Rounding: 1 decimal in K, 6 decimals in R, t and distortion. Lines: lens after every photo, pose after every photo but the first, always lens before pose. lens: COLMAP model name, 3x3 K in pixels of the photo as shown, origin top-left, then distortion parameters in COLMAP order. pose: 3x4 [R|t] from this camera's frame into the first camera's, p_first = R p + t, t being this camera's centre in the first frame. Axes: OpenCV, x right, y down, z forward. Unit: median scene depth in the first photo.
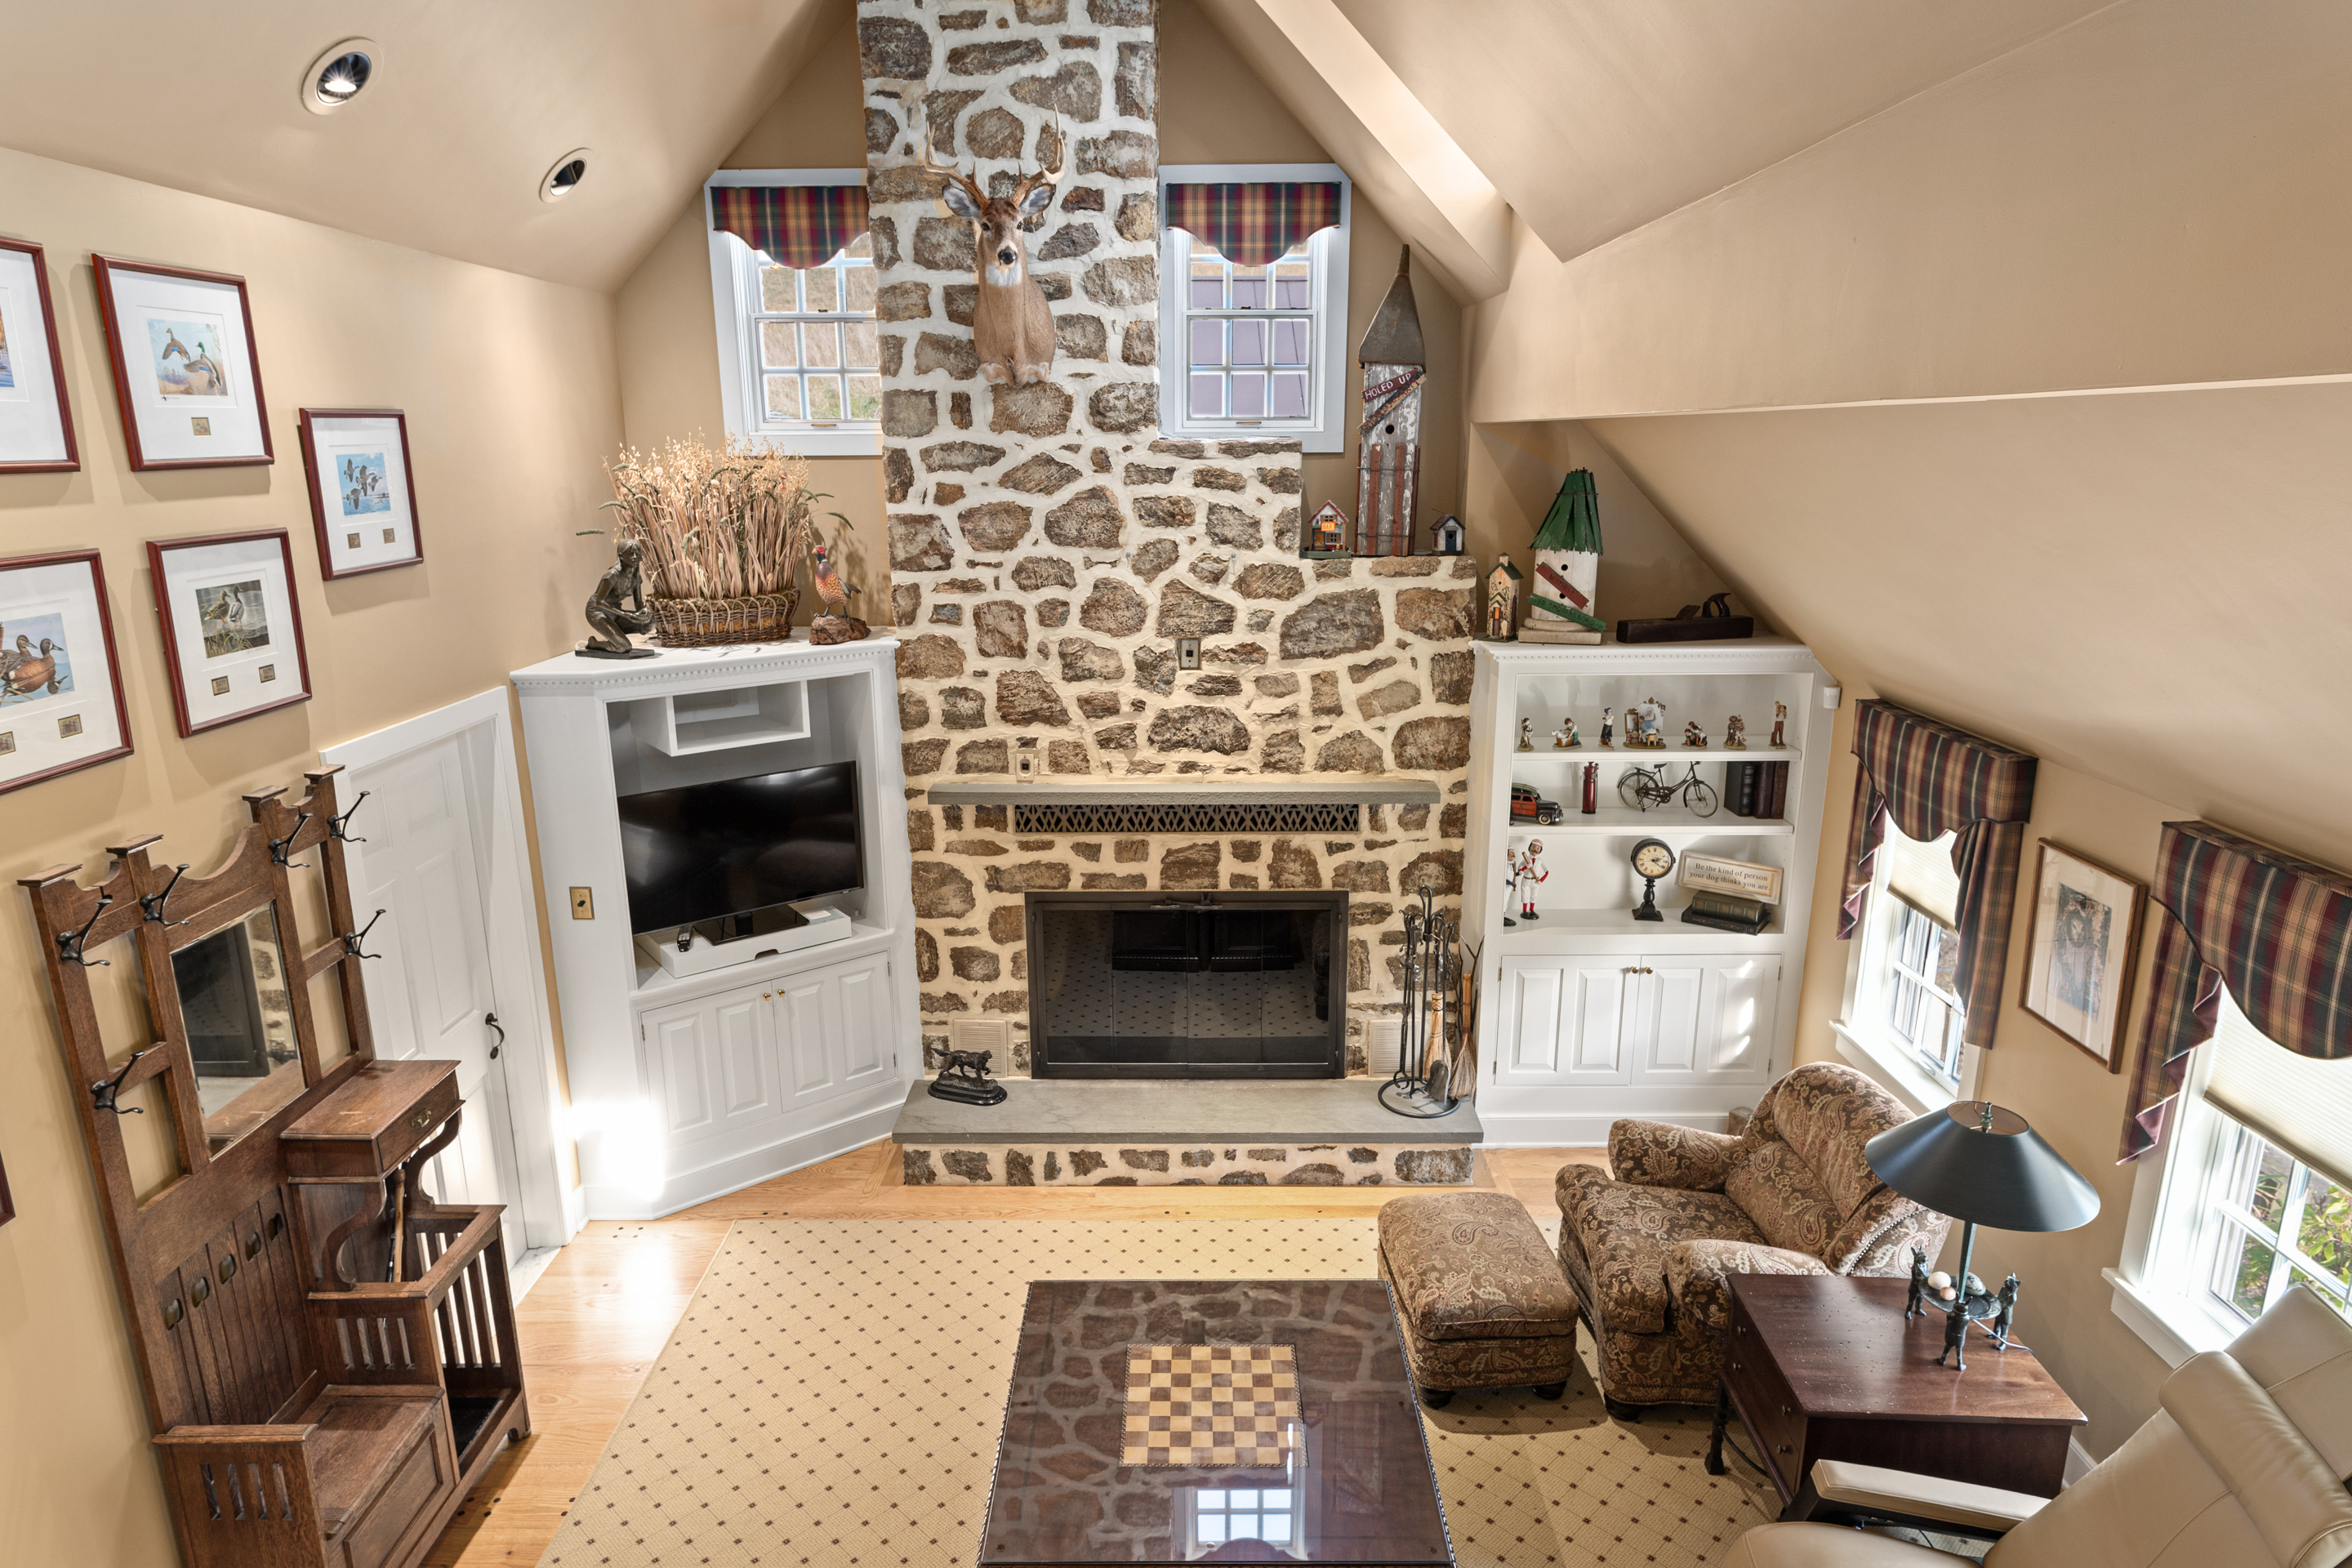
lens RADIAL K [[1358.2, 0, 1180.8], [0, 1358.2, 792.1], [0, 0, 1]] dist [0.000853, 0.000049]
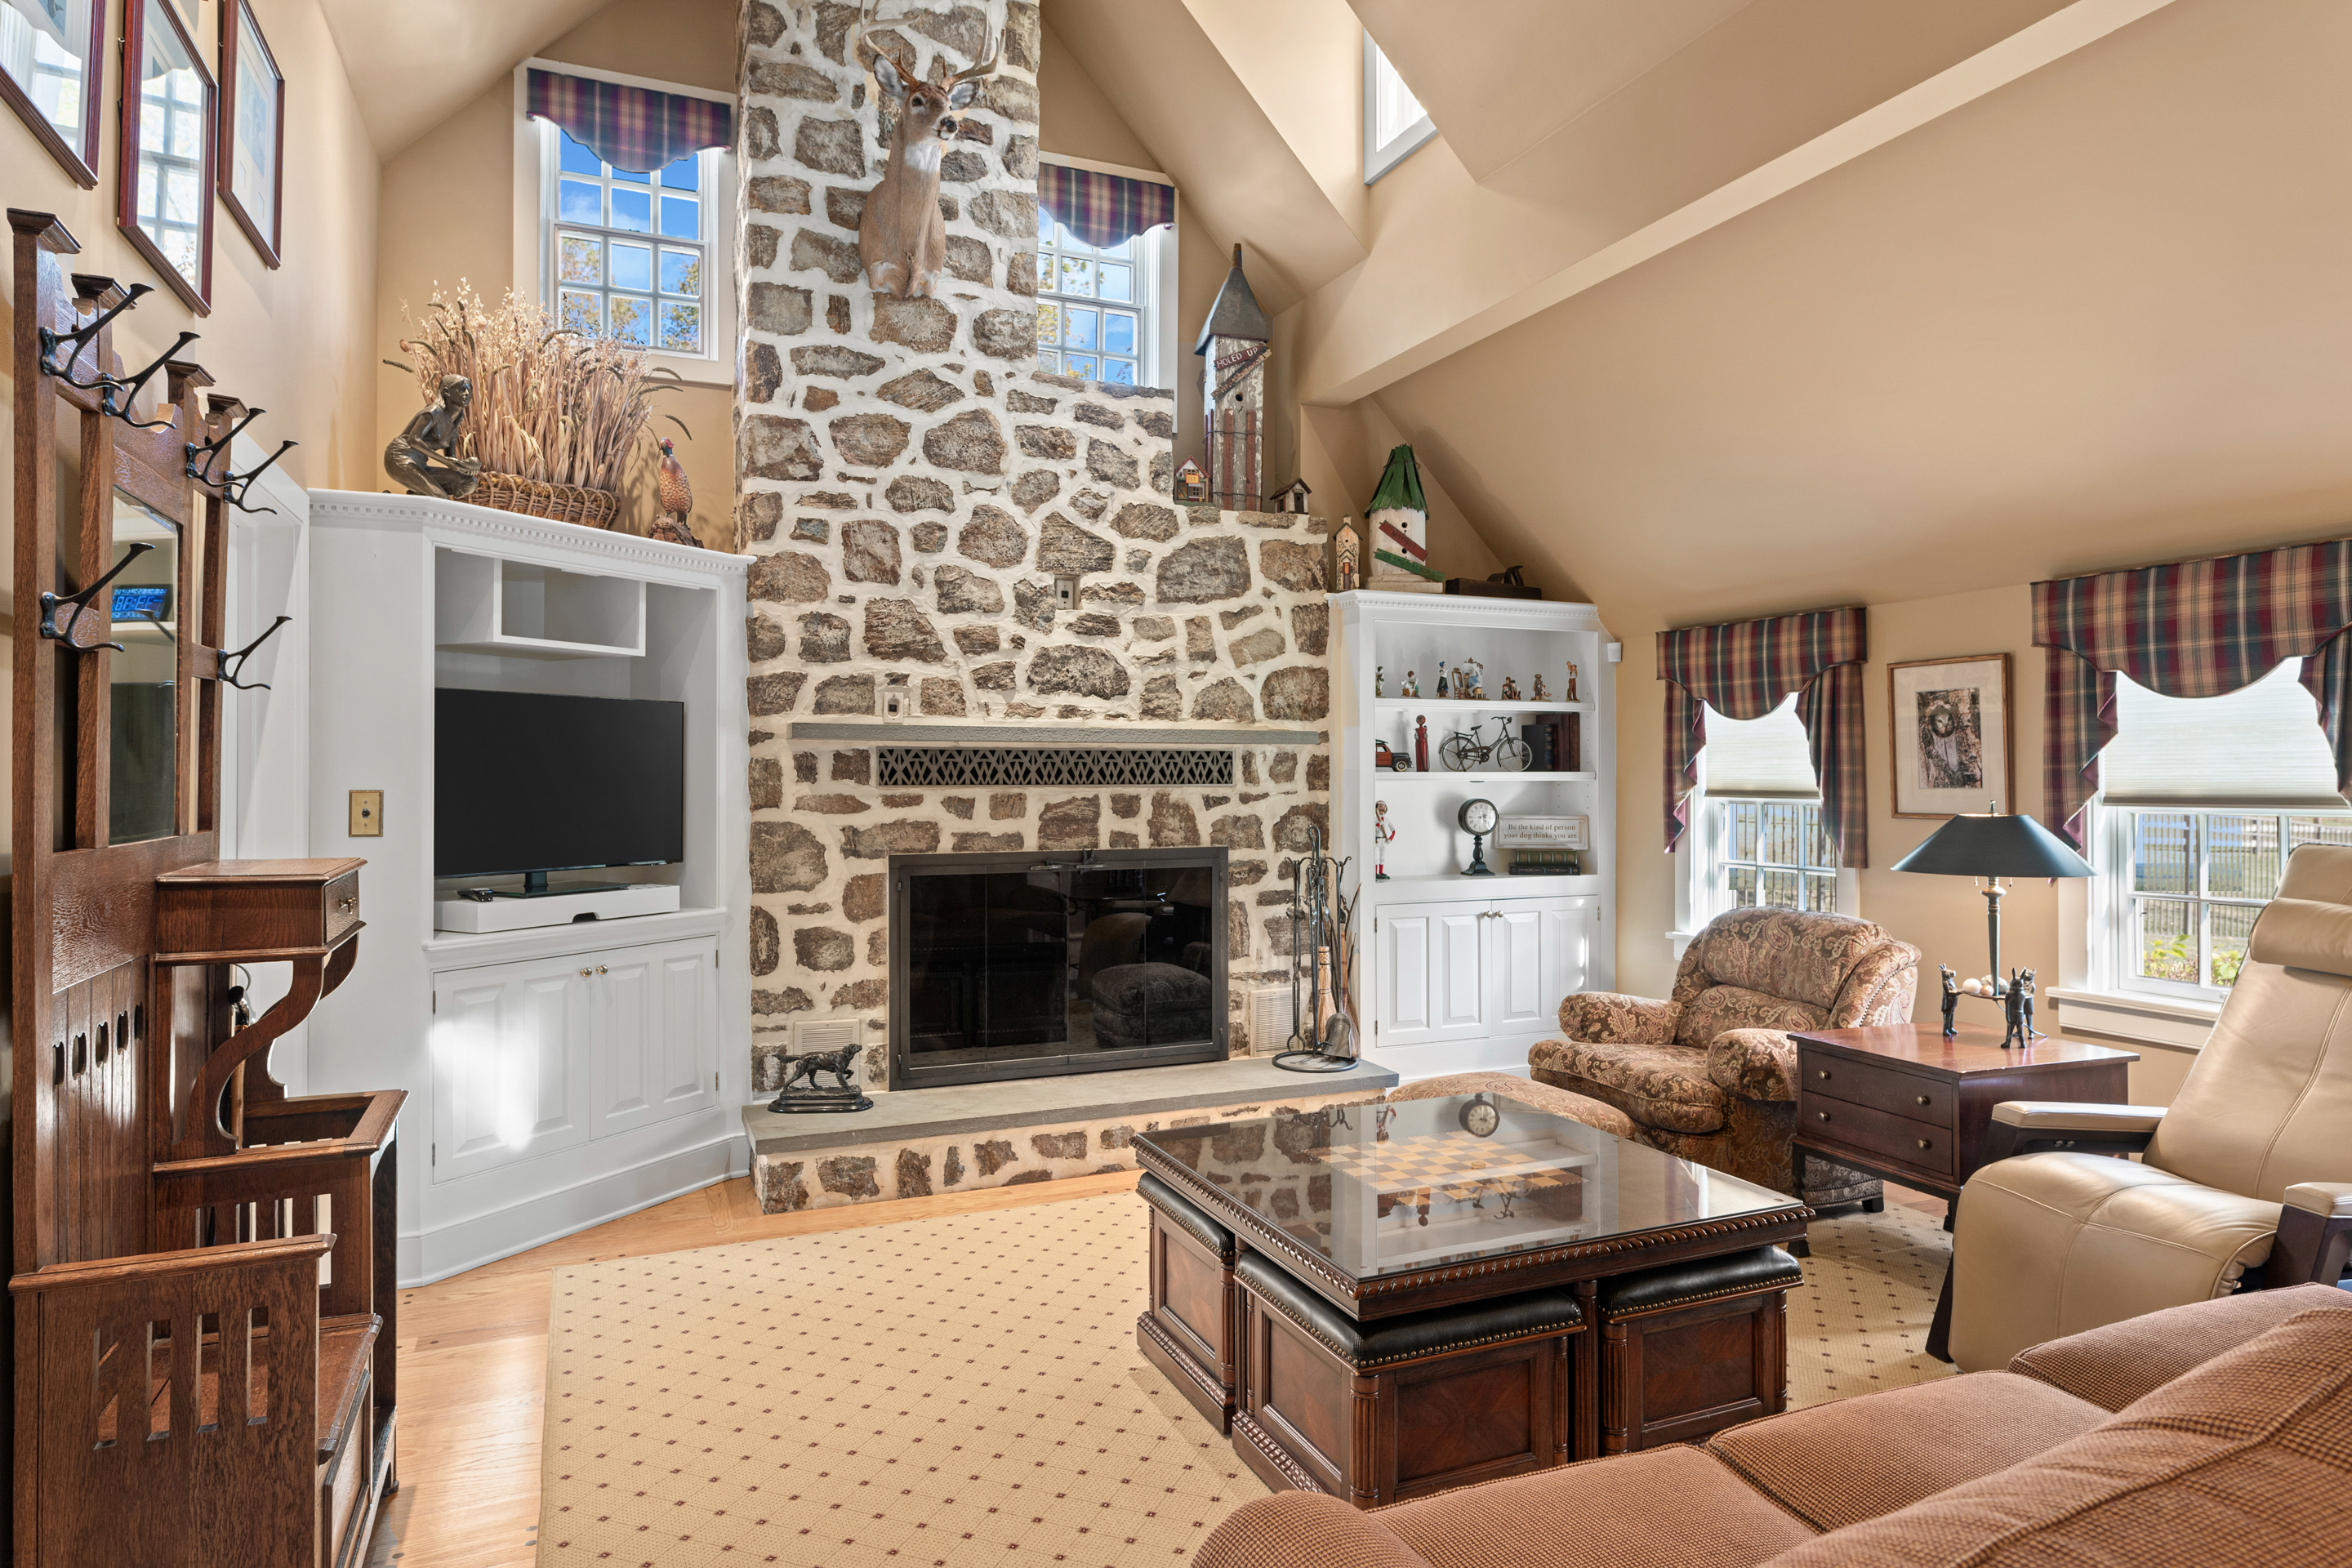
lens RADIAL K [[1358.7, 0, 1180.0], [0, 1358.7, 767.8], [0, 0, 1]] dist [0.002137, -0.002057]
pose [[0.915343, 0.007097, 0.402611, -0.307565], [0.096916, 0.966571, -0.237378, 0.254352], [-0.390837, 0.256302, 0.884056, 0.154805]]
